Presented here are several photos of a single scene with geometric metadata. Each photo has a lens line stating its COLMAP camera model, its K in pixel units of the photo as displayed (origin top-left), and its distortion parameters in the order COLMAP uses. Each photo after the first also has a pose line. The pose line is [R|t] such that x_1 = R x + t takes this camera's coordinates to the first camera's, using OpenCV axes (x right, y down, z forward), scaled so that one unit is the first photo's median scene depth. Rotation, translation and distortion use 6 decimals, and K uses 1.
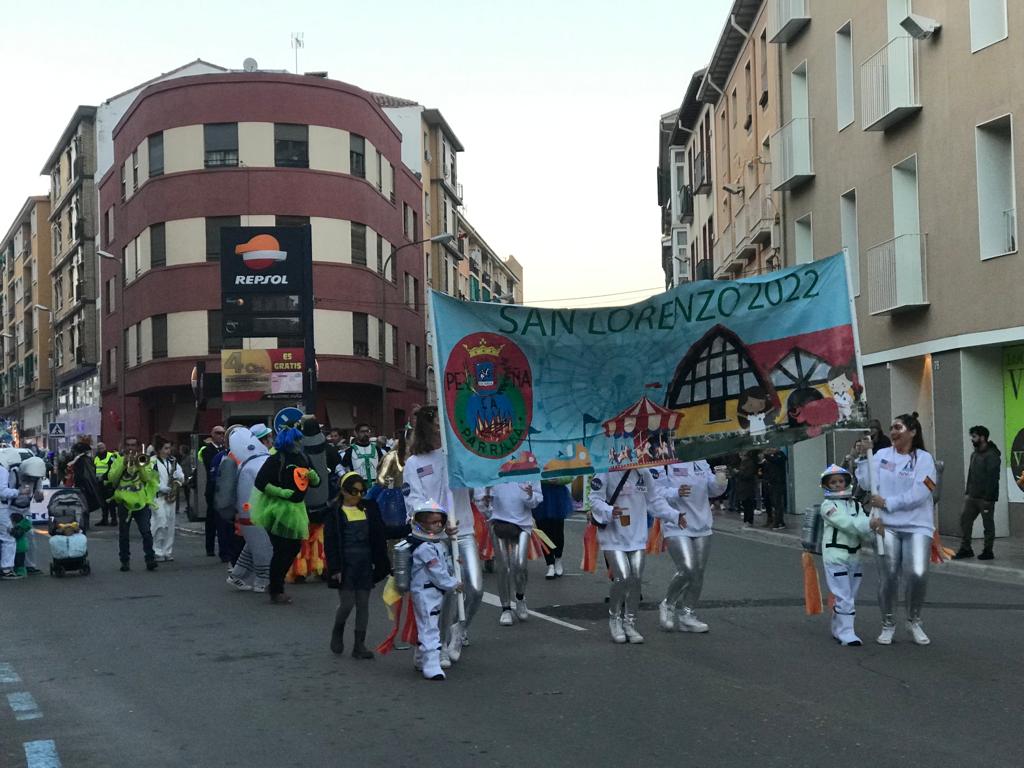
lens RADIAL K [[1694.1, 0, 512.0], [0, 1694.1, 384.0], [0, 0, 1]] dist [0.081189, 0.162742]
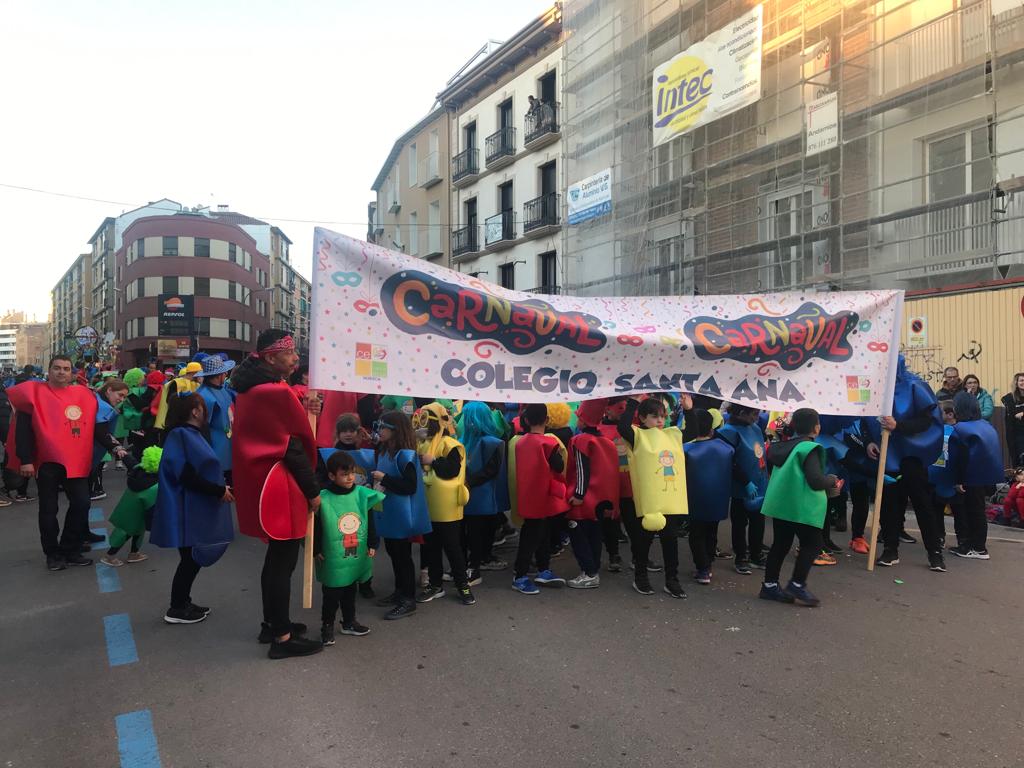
lens RADIAL K [[862.2, 0, 524.5], [0, 862.2, 381.9], [0, 0, 1]] dist [0.003430, -0.006149]
pose [[0.979285, 0.022789, 0.201199, 0.066868], [-0.030464, 0.998918, 0.035135, -0.009983], [-0.200181, -0.040536, 0.978920, -0.247999]]
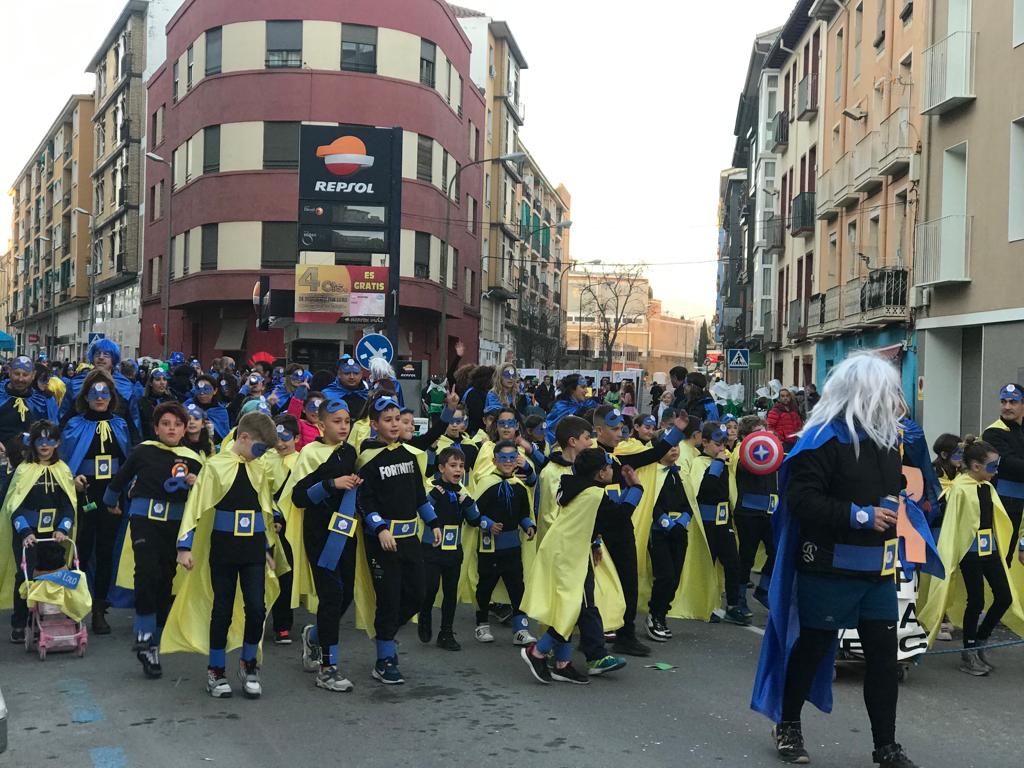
lens RADIAL K [[1695.9, 0, 511.0], [0, 1695.9, 400.0], [0, 0, 1]] dist [0.064689, 0.195999]
pose [[0.998586, 0.051238, -0.014199, -0.022172], [-0.050449, 0.997411, 0.051239, -0.000183], [0.016788, -0.050450, 0.998585, 0.057070]]
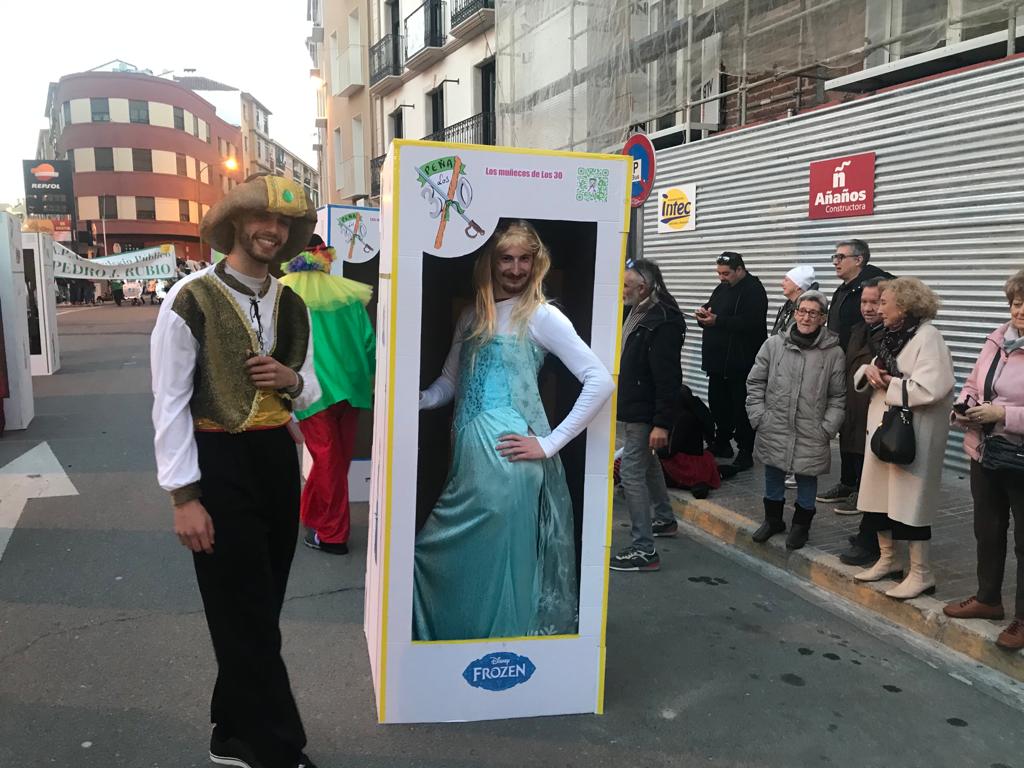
lens RADIAL K [[860.7, 0, 510.7], [0, 860.7, 376.6], [0, 0, 1]] dist [0.037581, -0.003124]
pose [[0.988557, -0.005212, 0.150760, 0.134577], [-0.019102, 0.987033, 0.159377, -0.006094], [-0.149635, -0.160433, 0.975638, -0.090212]]
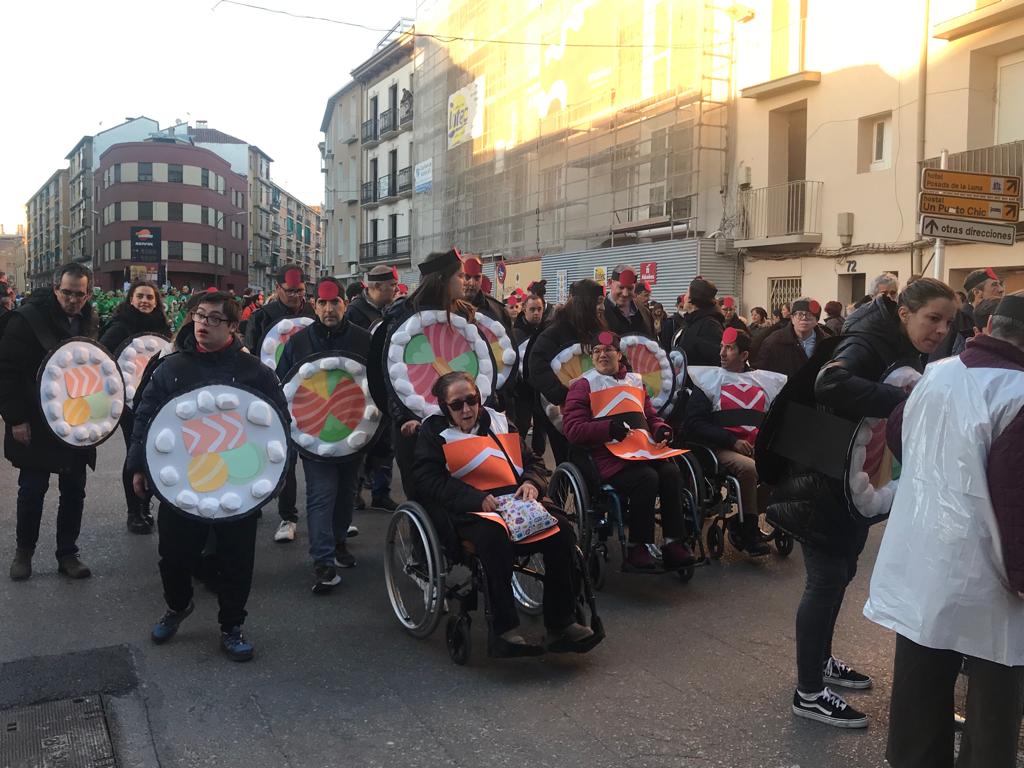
lens RADIAL K [[1058.1, 0, 545.4], [0, 1058.1, 389.4], [0, 0, 1]] dist [0.014716, -0.111299]
pose [[0.985638, 0.031552, 0.165897, 0.141426], [-0.049843, 0.992980, 0.107271, -0.021438], [-0.161348, -0.113999, 0.980291, -0.563609]]
